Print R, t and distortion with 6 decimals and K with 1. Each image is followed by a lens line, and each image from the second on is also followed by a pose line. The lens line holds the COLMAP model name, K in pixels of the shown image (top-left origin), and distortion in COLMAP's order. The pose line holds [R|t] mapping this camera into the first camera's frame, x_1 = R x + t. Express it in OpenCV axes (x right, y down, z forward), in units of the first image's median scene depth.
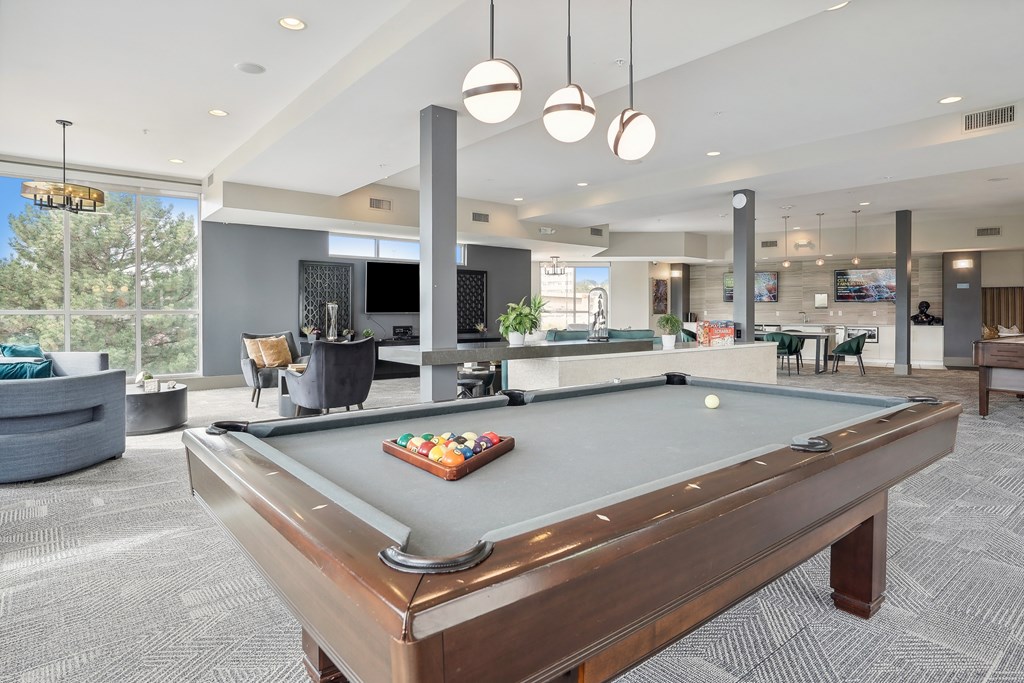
lens RADIAL K [[573.9, 0, 512.0], [0, 573.9, 341.5], [0, 0, 1]] dist [-0.002466, 0.002395]
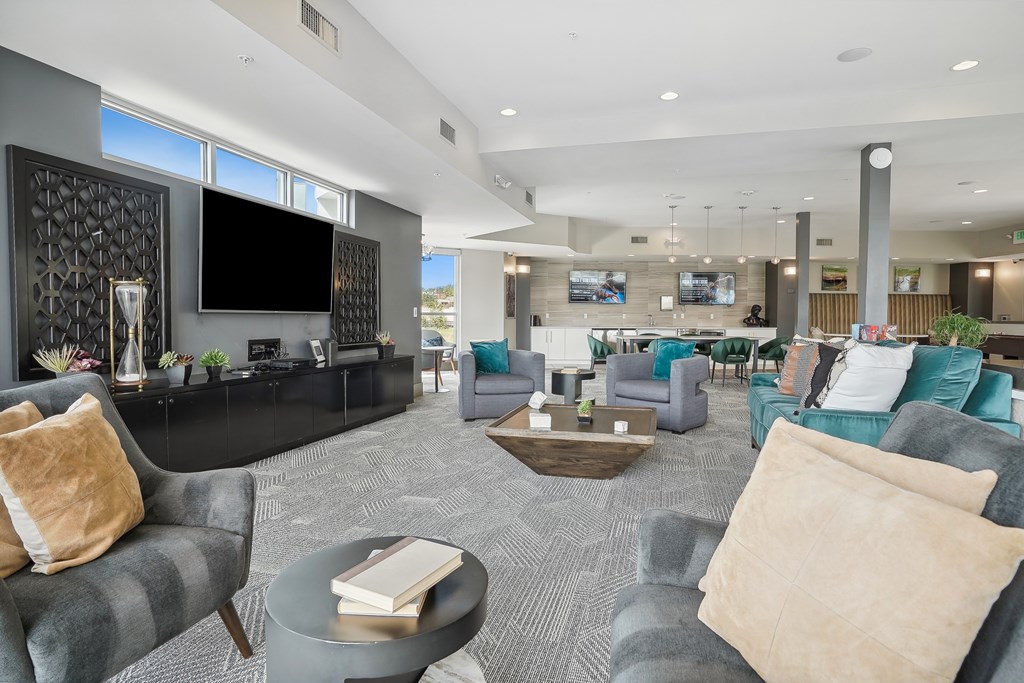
lens RADIAL K [[545.9, 0, 512.0], [0, 545.9, 341.5], [0, 0, 1]] dist [-0.003767, -0.000052]
pose [[0.832399, -0.022251, 0.553730, -0.227549], [0.024079, 0.999702, 0.003974, -0.018398], [-0.553653, 0.010025, 0.832687, 0.431460]]
